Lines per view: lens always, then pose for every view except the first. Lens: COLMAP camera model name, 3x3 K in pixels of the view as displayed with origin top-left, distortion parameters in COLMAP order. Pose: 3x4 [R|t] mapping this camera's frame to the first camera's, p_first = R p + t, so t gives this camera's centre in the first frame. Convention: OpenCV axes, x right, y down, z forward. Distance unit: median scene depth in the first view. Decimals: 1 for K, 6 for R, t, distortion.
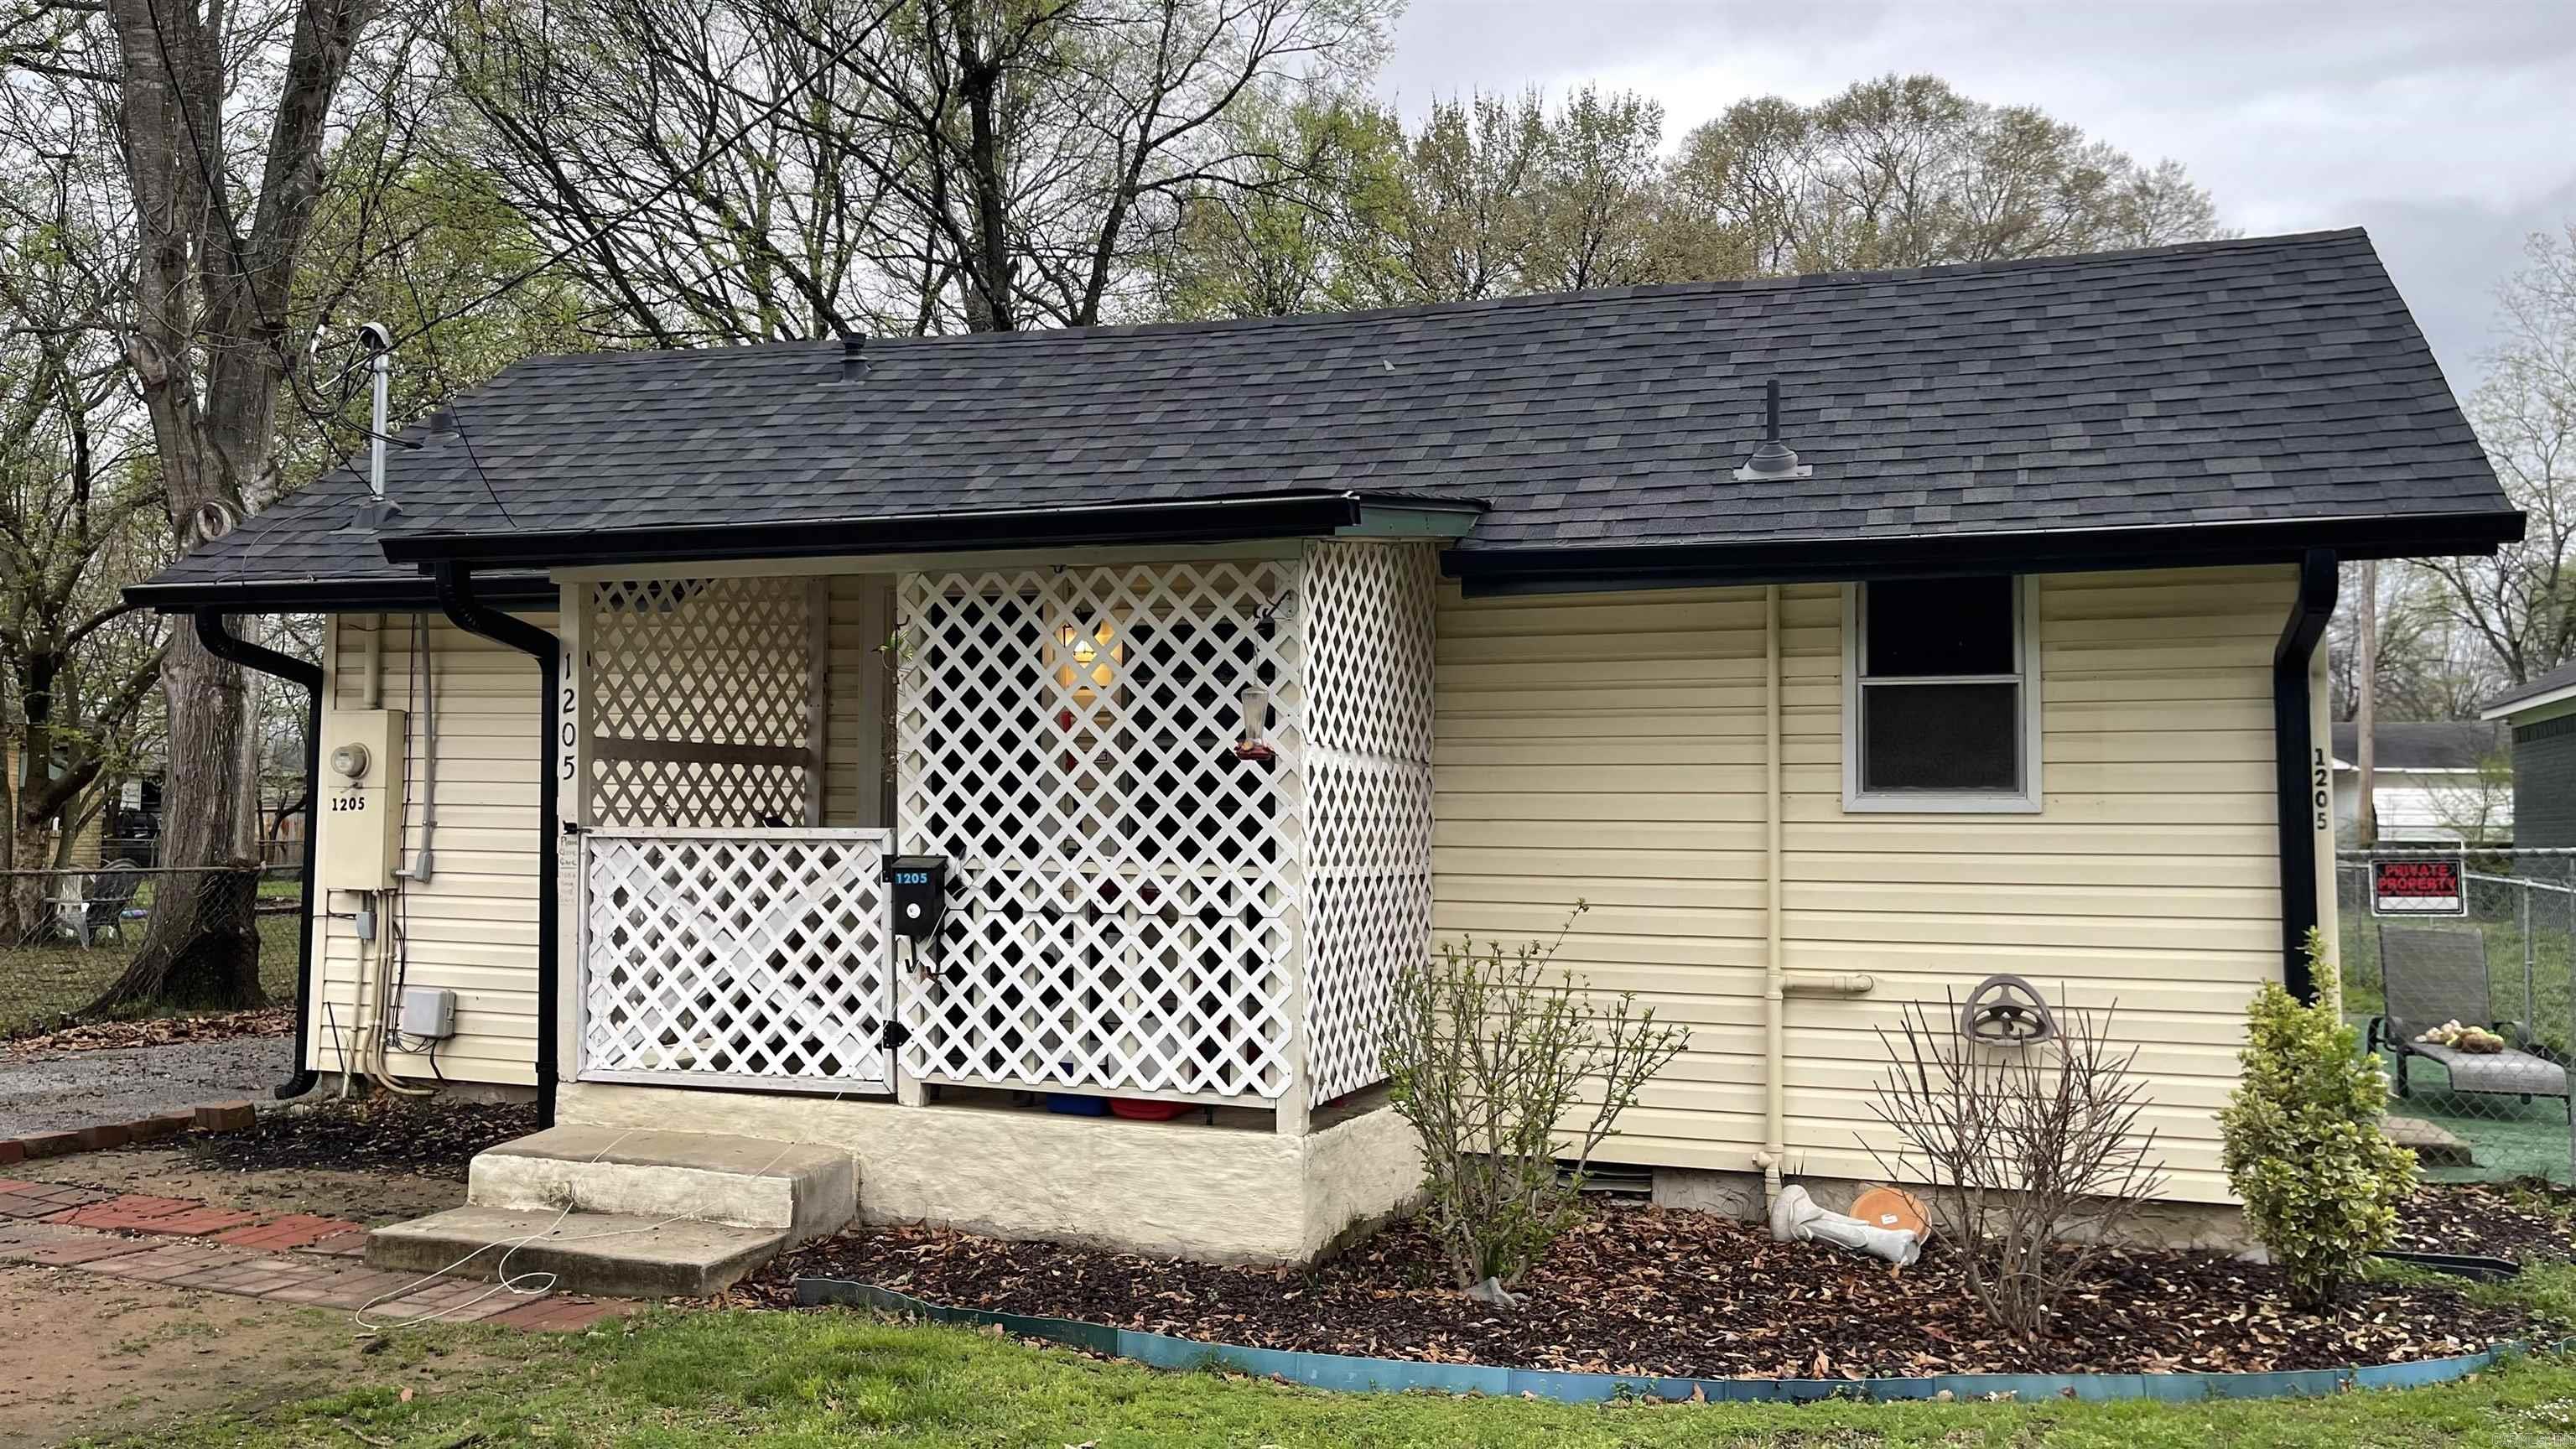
lens RADIAL K [[1909.9, 0, 1313.0], [0, 1909.9, 718.6], [0, 0, 1]] dist [0.051953, -0.045306]
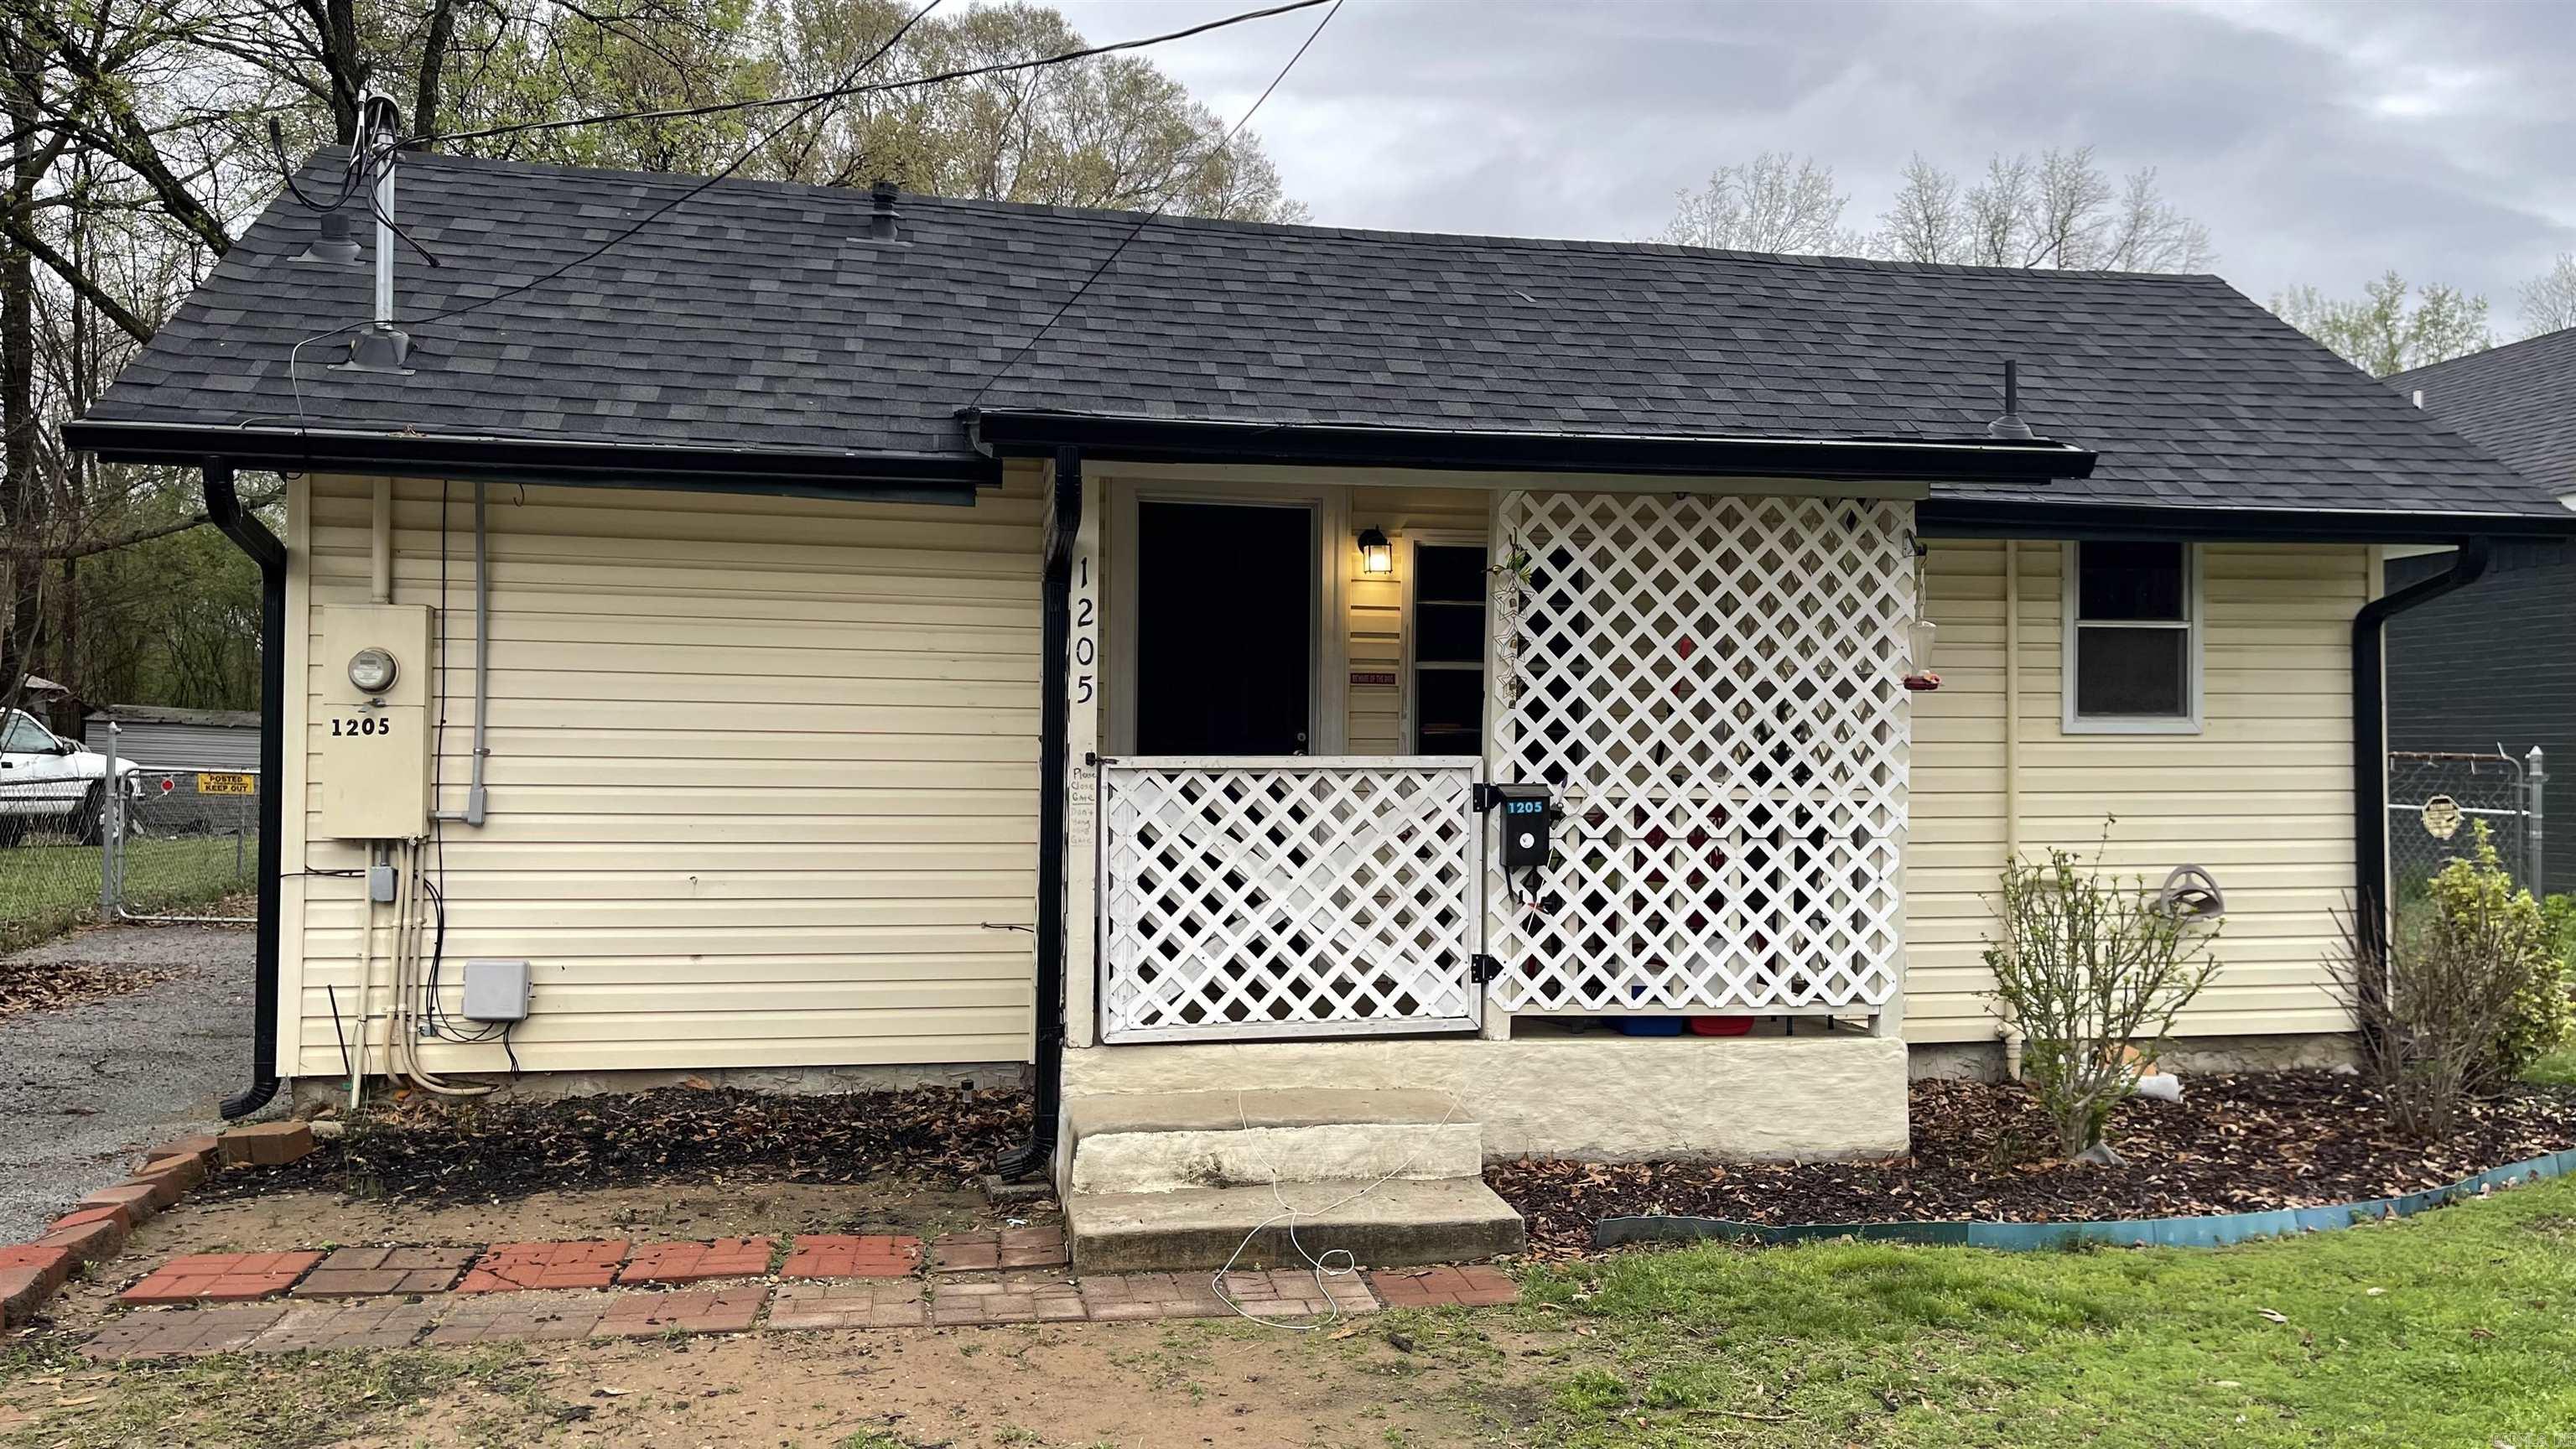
lens RADIAL K [[1909.9, 0, 1297.3], [0, 1909.9, 701.8], [0, 0, 1]] dist [0.051953, -0.045306]
pose [[0.870234, 0.003797, 0.492623, -0.755837], [-0.023333, 0.999166, 0.033518, 0.000012], [-0.492085, -0.040662, 0.869597, 0.206375]]
